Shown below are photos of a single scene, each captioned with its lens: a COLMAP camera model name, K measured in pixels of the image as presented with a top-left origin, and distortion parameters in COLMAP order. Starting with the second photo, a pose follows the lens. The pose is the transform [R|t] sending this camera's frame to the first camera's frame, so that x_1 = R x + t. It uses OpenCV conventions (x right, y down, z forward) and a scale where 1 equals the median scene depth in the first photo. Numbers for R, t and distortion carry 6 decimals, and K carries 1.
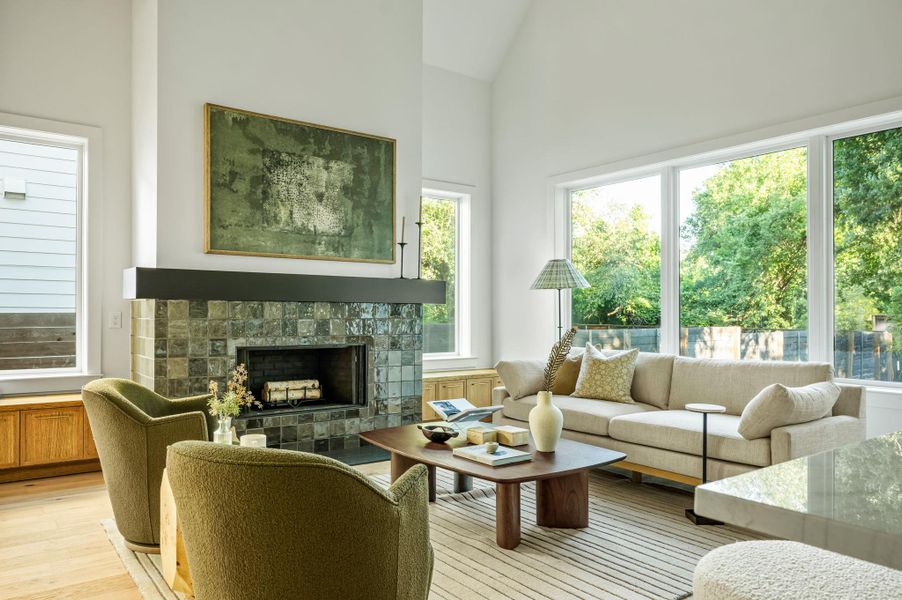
lens RADIAL K [[638.1, 0, 437.1], [0, 638.1, 312.9], [0, 0, 1]] dist [0.002152, 0.000010]
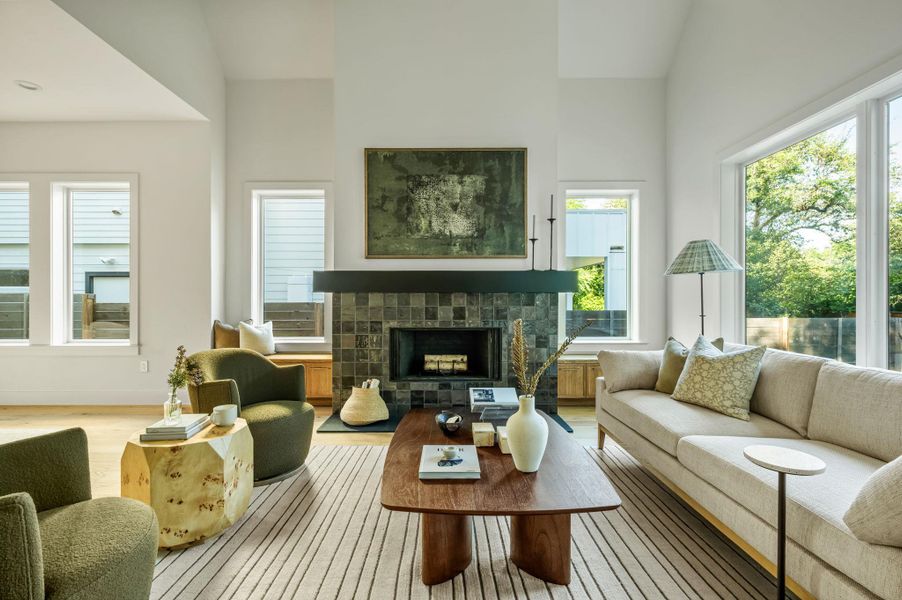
lens RADIAL K [[413.8, 0, 438.4], [0, 413.8, 305.4], [0, 0, 1]] dist [-0.000983, -0.000166]
pose [[0.806691, -0.000760, -0.590973, 0.261364], [0.005209, 0.999969, 0.005824, 0.002537], [0.590951, -0.007777, 0.806670, 0.339982]]
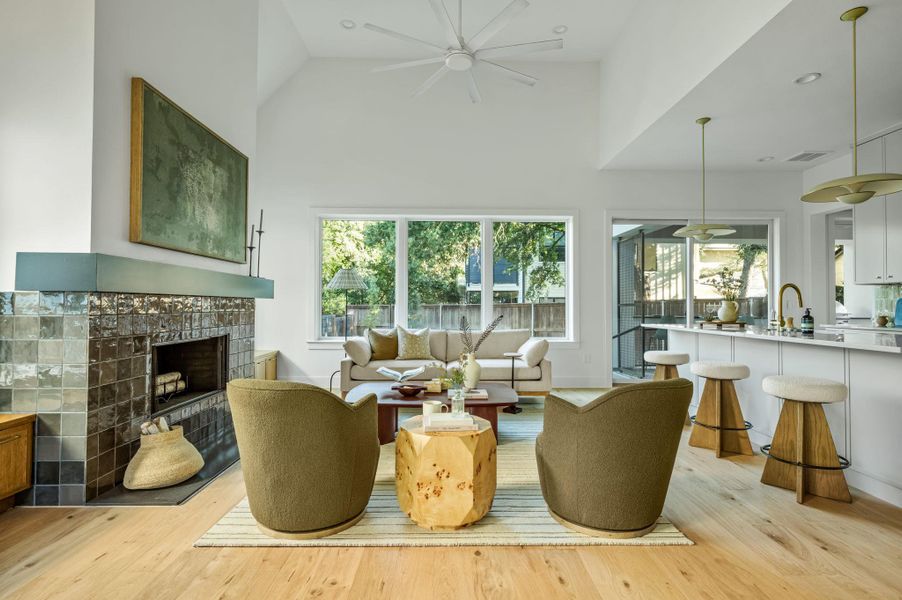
lens RADIAL K [[454.3, 0, 451.0], [0, 454.3, 300.0], [0, 0, 1]] dist [0.001397, 0.000005]
pose [[0.570414, 0.009676, 0.821301, -0.577420], [-0.005291, 0.999953, -0.008107, -0.007196], [-0.821341, 0.000279, 0.570438, 0.237649]]
